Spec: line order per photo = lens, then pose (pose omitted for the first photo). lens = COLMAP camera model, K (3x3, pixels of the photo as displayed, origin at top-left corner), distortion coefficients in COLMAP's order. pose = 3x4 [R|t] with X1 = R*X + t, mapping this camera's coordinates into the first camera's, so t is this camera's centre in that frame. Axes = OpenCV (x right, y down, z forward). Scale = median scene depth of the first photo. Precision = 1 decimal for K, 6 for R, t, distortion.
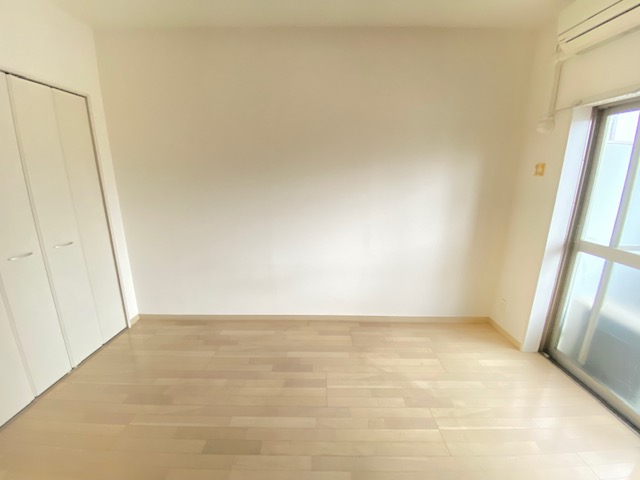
lens RADIAL K [[264.4, 0, 320.0], [0, 264.4, 240.0], [0, 0, 1]] dist [0.035313, -0.025331]
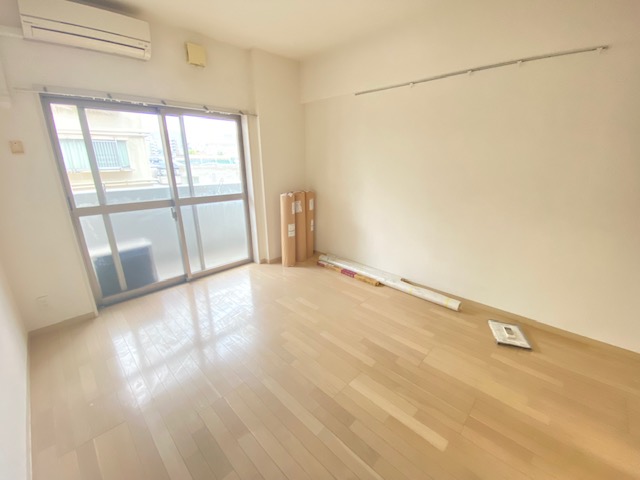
lens RADIAL K [[264.4, 0, 320.0], [0, 264.4, 240.0], [0, 0, 1]] dist [0.035313, -0.025331]
pose [[-0.727444, -0.201605, 0.655882, -0.628274], [0.163334, 0.877511, 0.450885, -0.225317], [-0.666444, 0.435121, -0.605410, 1.008404]]
